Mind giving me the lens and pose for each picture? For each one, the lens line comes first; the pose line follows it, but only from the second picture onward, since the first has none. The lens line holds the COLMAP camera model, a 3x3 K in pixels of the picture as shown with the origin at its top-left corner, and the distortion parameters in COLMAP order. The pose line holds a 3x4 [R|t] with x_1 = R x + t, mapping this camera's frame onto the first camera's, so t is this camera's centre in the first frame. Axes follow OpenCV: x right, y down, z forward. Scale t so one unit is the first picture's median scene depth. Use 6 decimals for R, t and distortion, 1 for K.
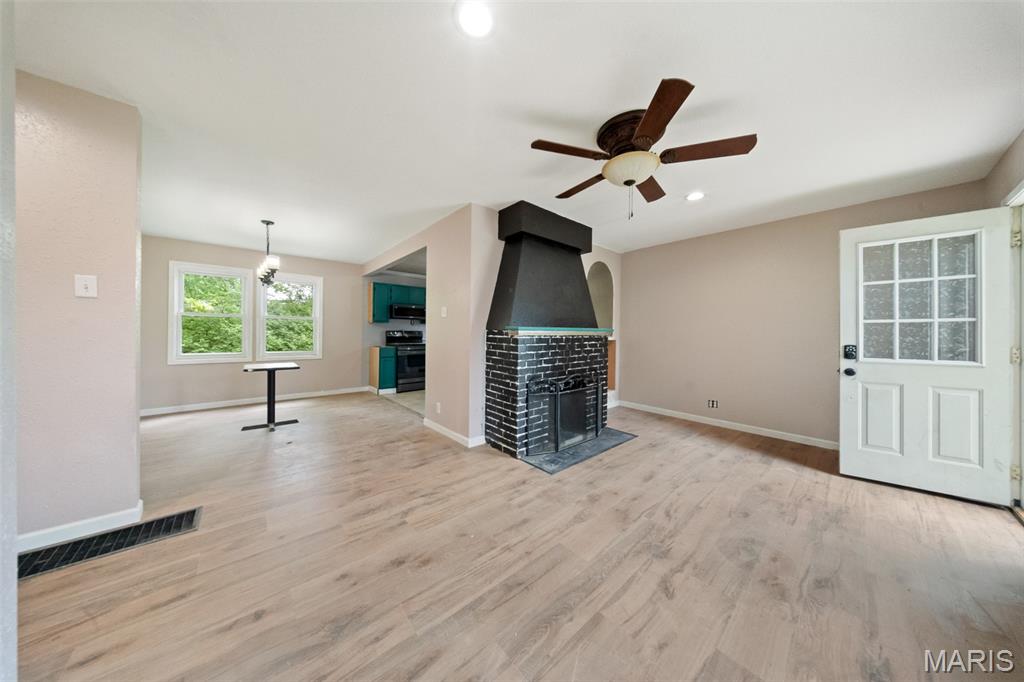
lens RADIAL K [[307.4, 0, 518.4], [0, 307.4, 330.9], [0, 0, 1]] dist [-0.000553, -0.000143]
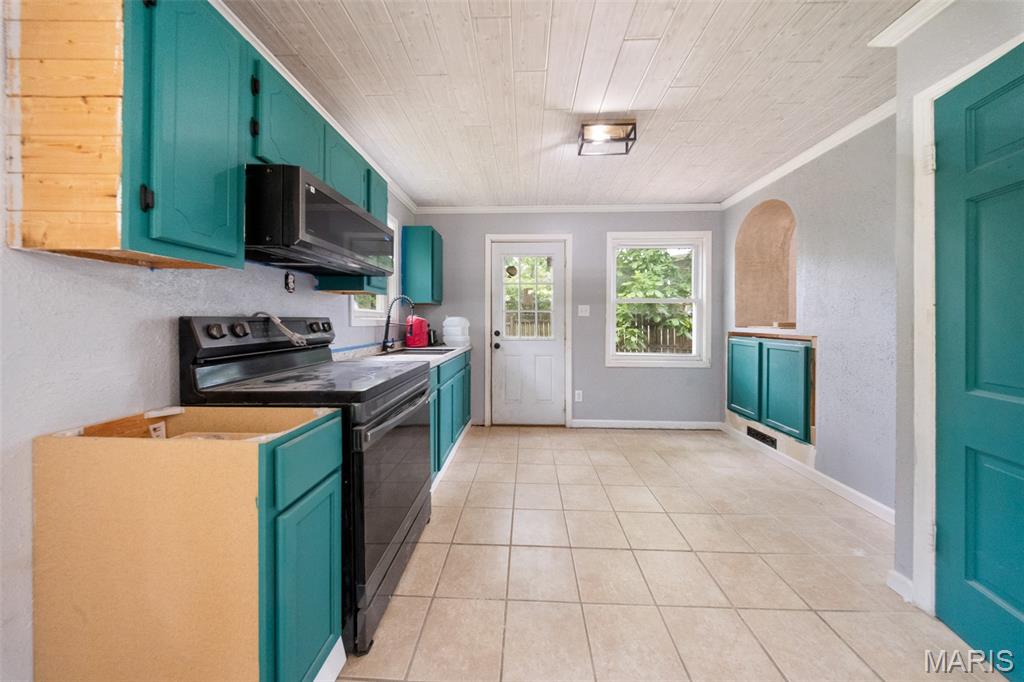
lens RADIAL K [[311.3, 0, 514.7], [0, 311.3, 319.8], [0, 0, 1]] dist [-0.000066, -0.001147]
pose [[0.694240, -0.003178, 0.719737, -0.890570], [-0.004117, 0.999956, 0.008386, -0.002137], [-0.719732, -0.008786, 0.694197, 1.558193]]
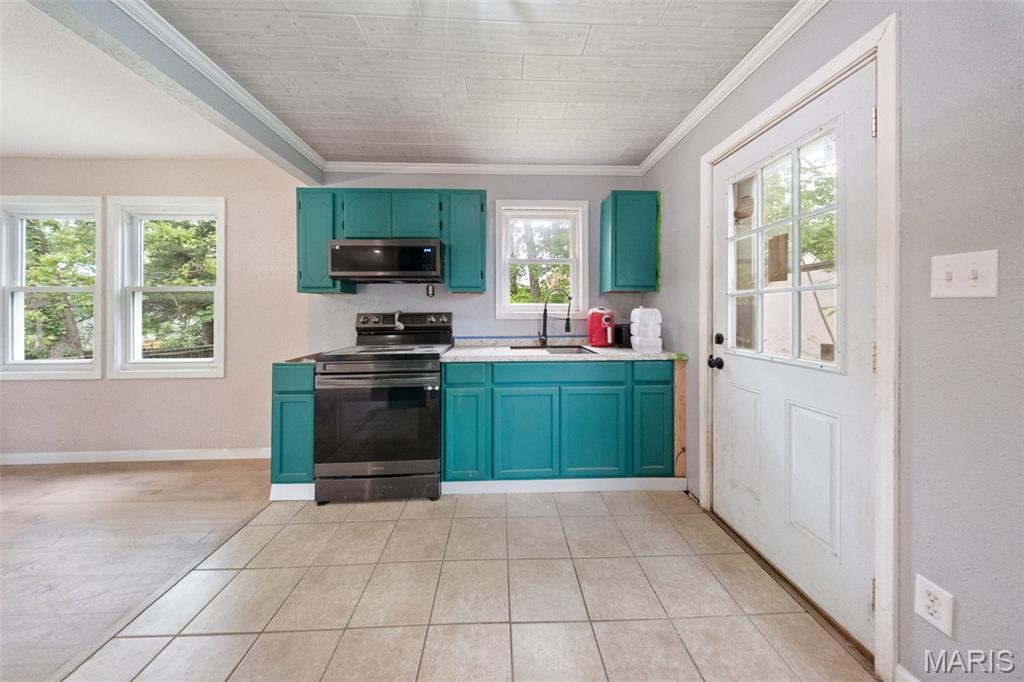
lens RADIAL K [[319.1, 0, 511.4], [0, 319.1, 311.5], [0, 0, 1]] dist [-0.000295, -0.000091]
pose [[0.766143, -0.011743, -0.642563, -0.022990], [0.014974, 0.999888, -0.000420, 0.000426], [0.642495, -0.009300, 0.766233, 1.687977]]
